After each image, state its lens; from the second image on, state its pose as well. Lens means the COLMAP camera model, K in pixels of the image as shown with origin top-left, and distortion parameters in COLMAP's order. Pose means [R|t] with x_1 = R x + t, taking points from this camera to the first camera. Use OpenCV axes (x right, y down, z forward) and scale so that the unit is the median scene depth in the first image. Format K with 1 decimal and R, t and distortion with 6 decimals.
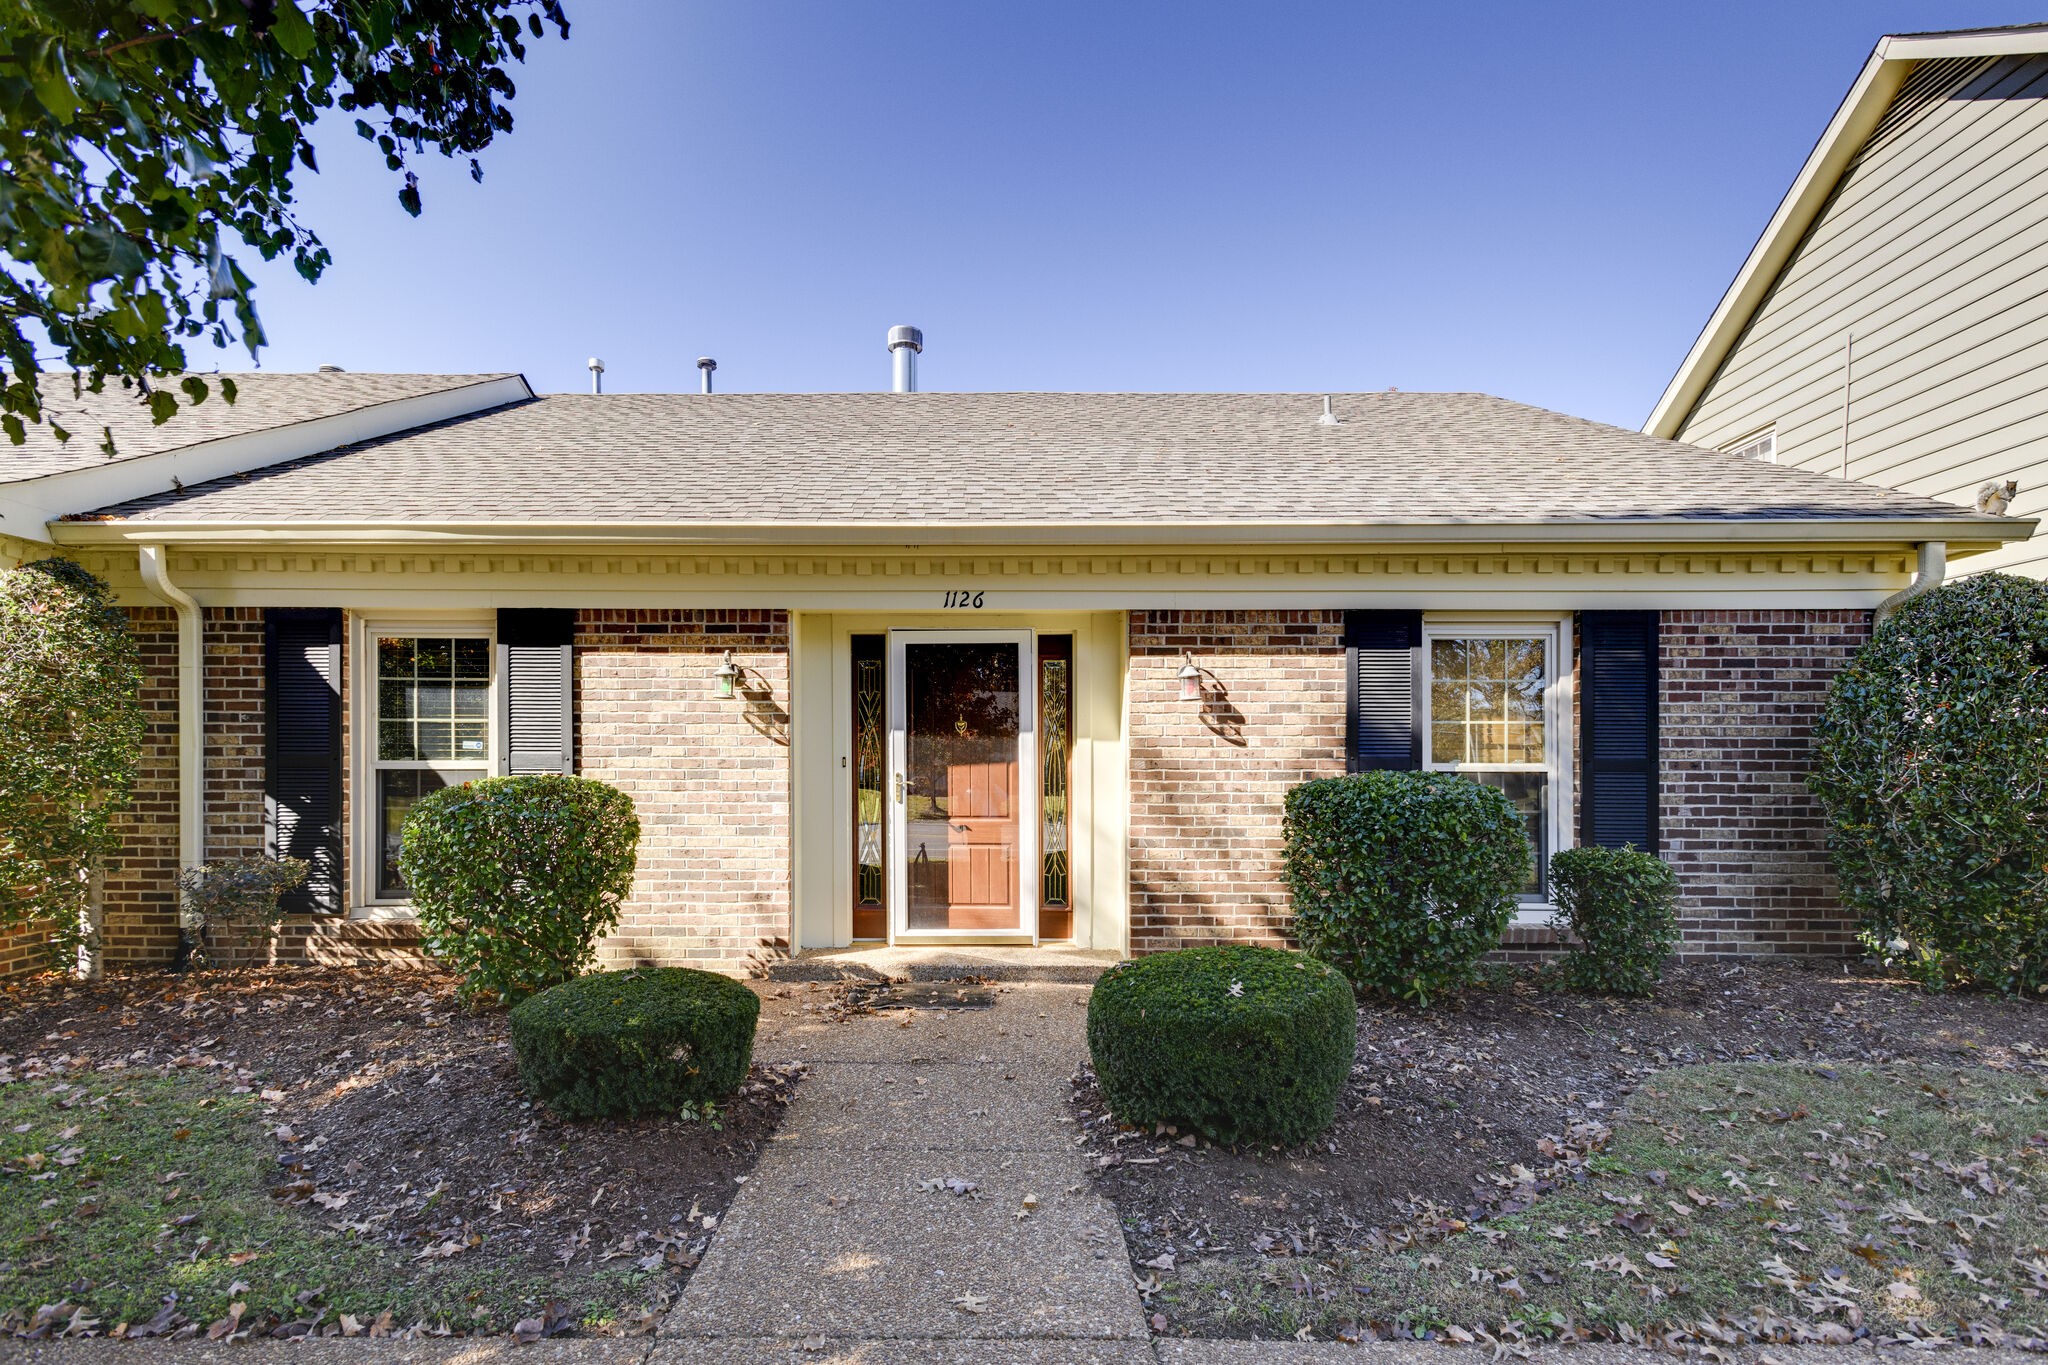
lens RADIAL K [[998.0, 0, 1012.9], [0, 998.0, 761.8], [0, 0, 1]] dist [0.005318, 0.000156]
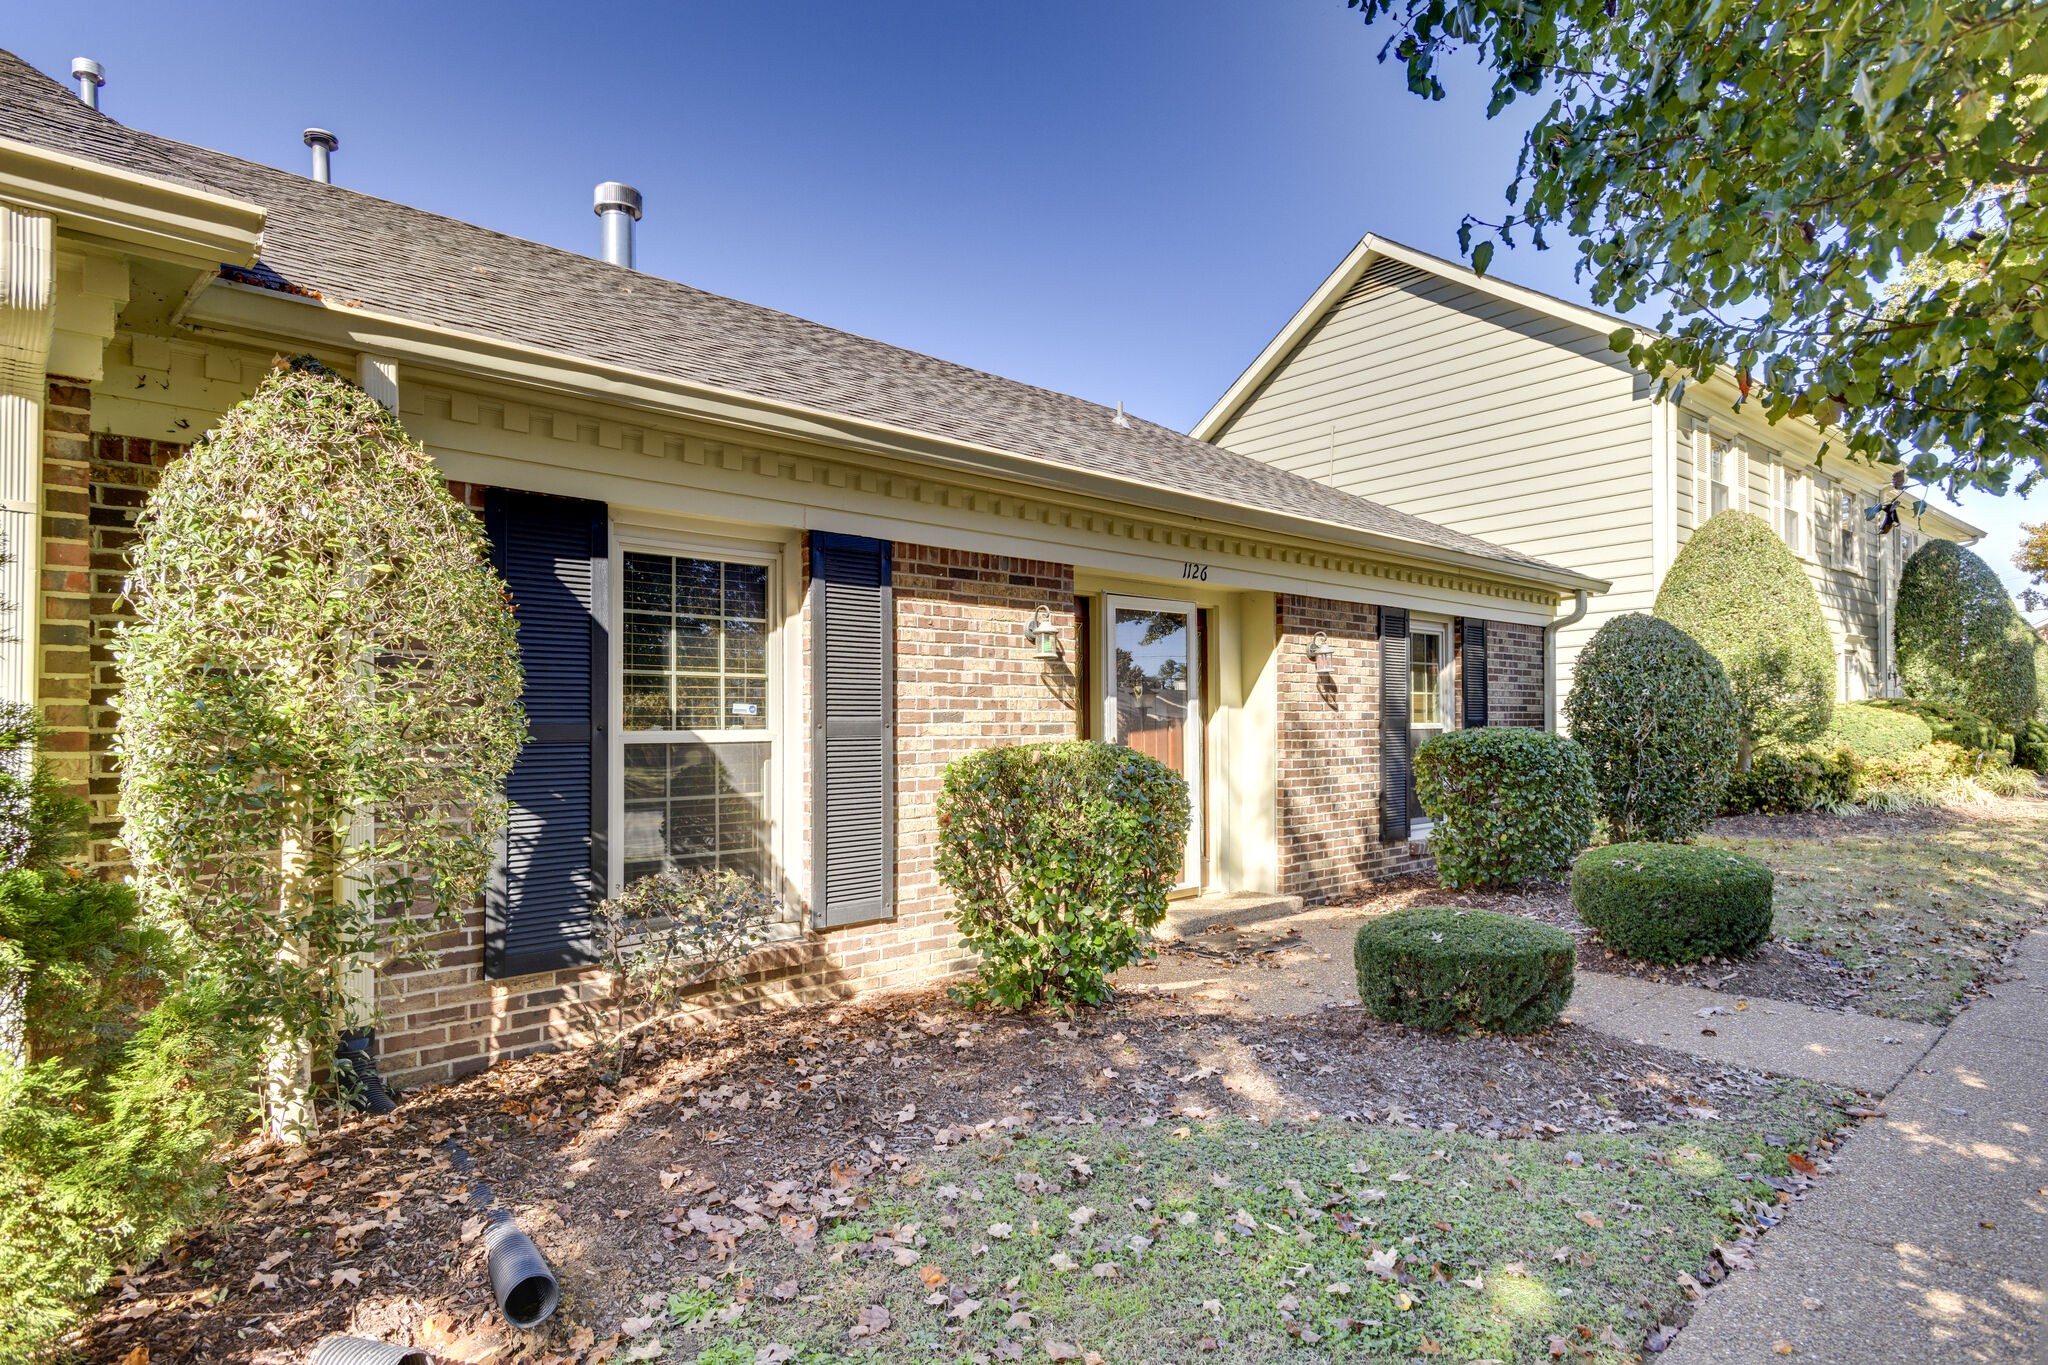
lens RADIAL K [[1071.5, 0, 1023.6], [0, 1071.5, 715.6], [0, 0, 1]] dist [0.005787, 0.001204]
pose [[0.733003, -0.003310, 0.680217, -0.951902], [0.004607, 0.999989, -0.000099, -0.010826], [-0.680210, 0.003206, 0.733010, 0.288868]]
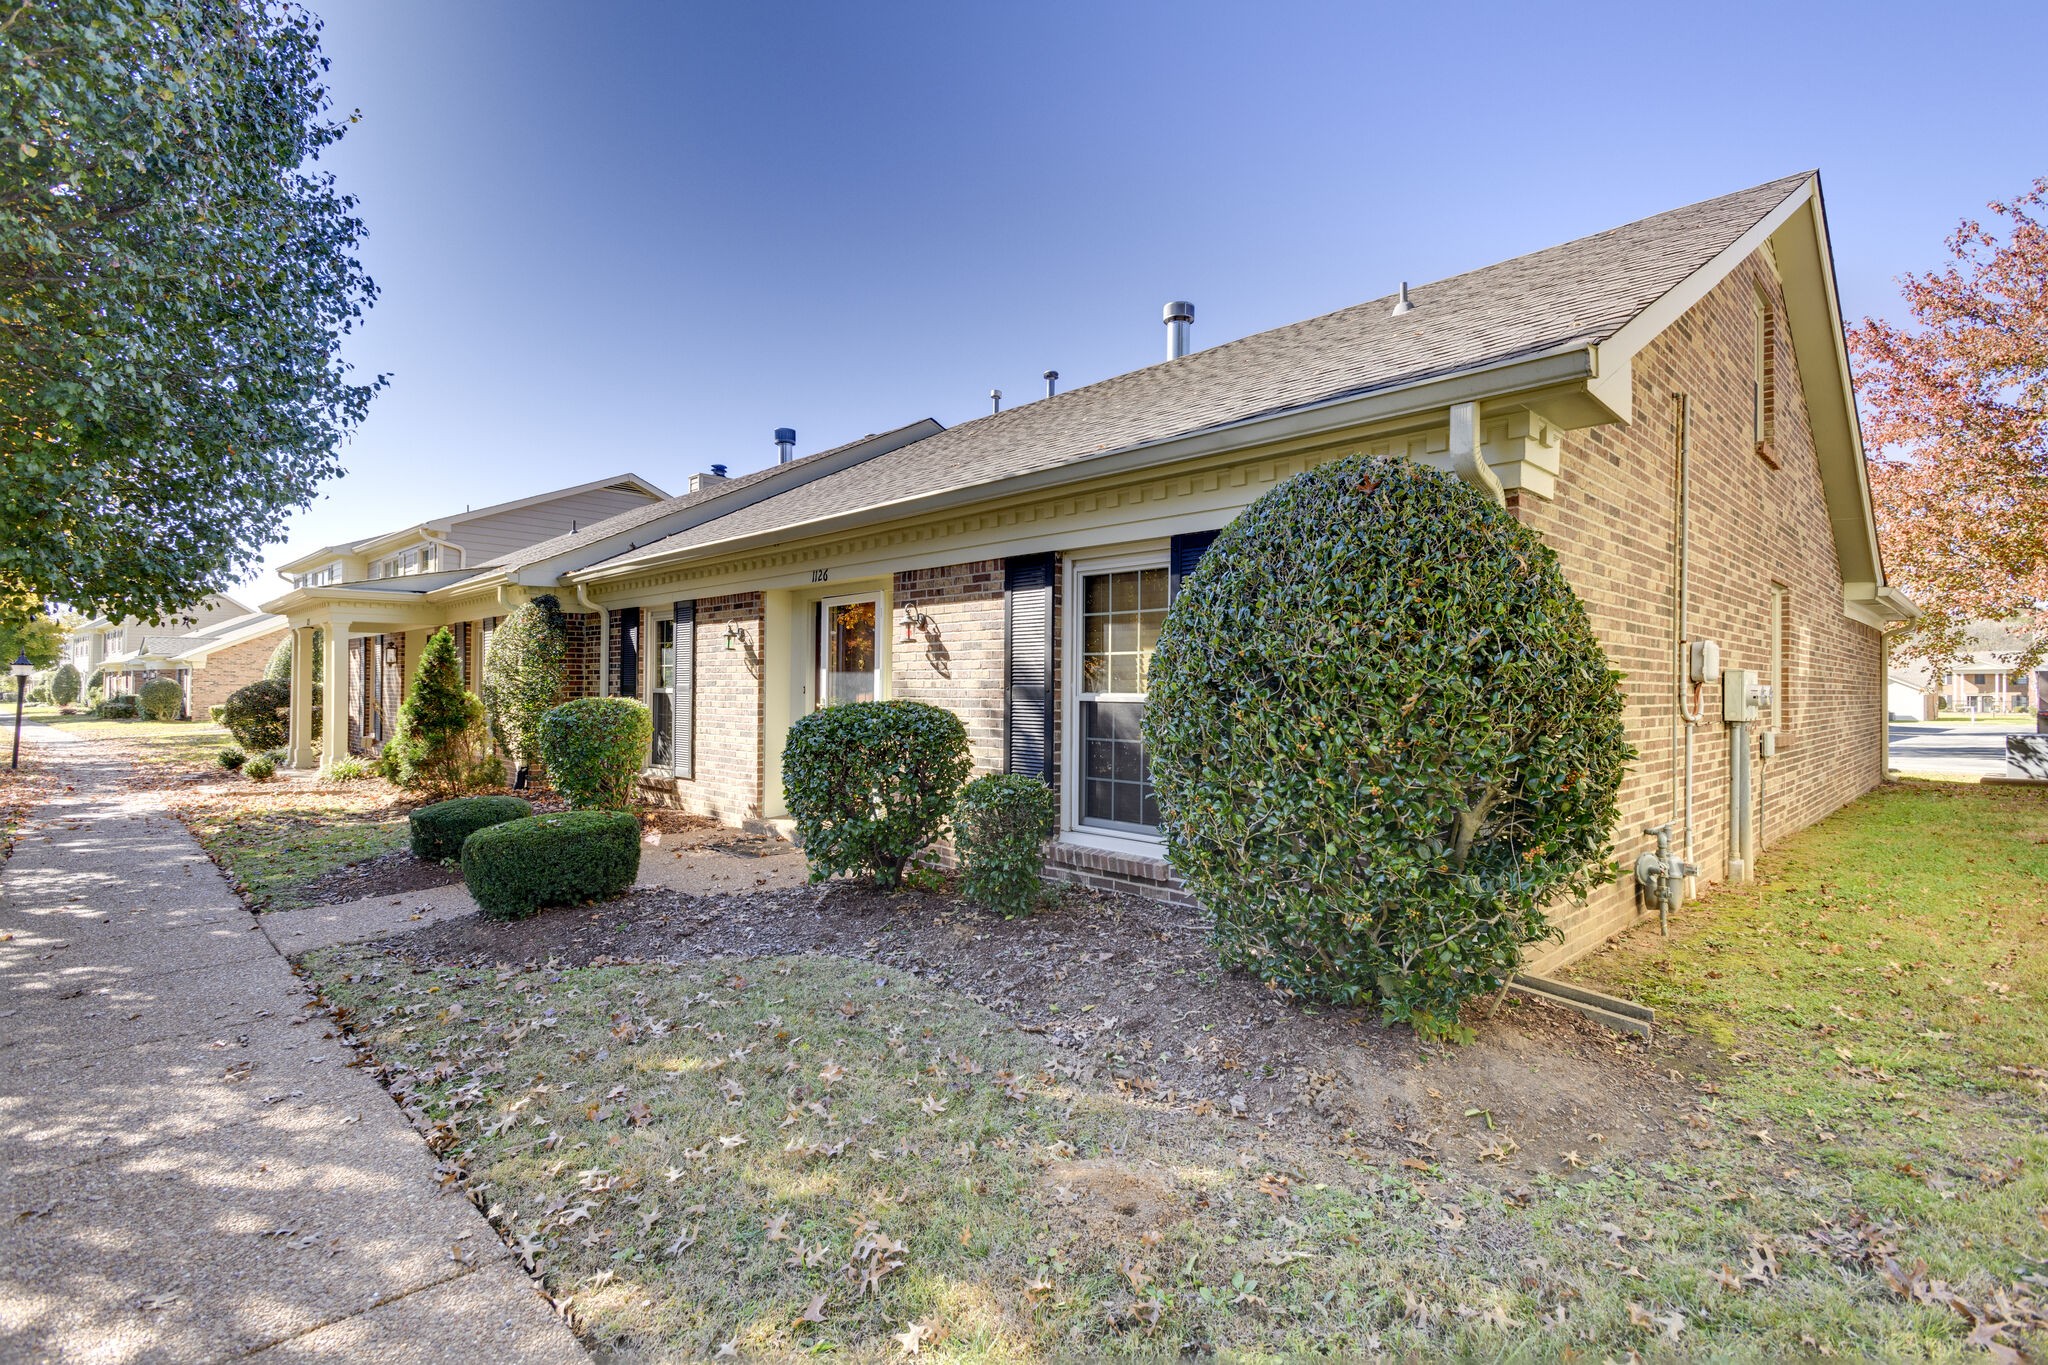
lens RADIAL K [[955.9, 0, 1026.0], [0, 955.9, 681.6], [0, 0, 1]] dist [0.017166, 0.000316]
pose [[0.703464, -0.002442, -0.710726, 1.112997], [-0.000027, 0.999994, -0.003463, -0.007770], [0.710730, 0.002456, 0.703460, 0.251743]]
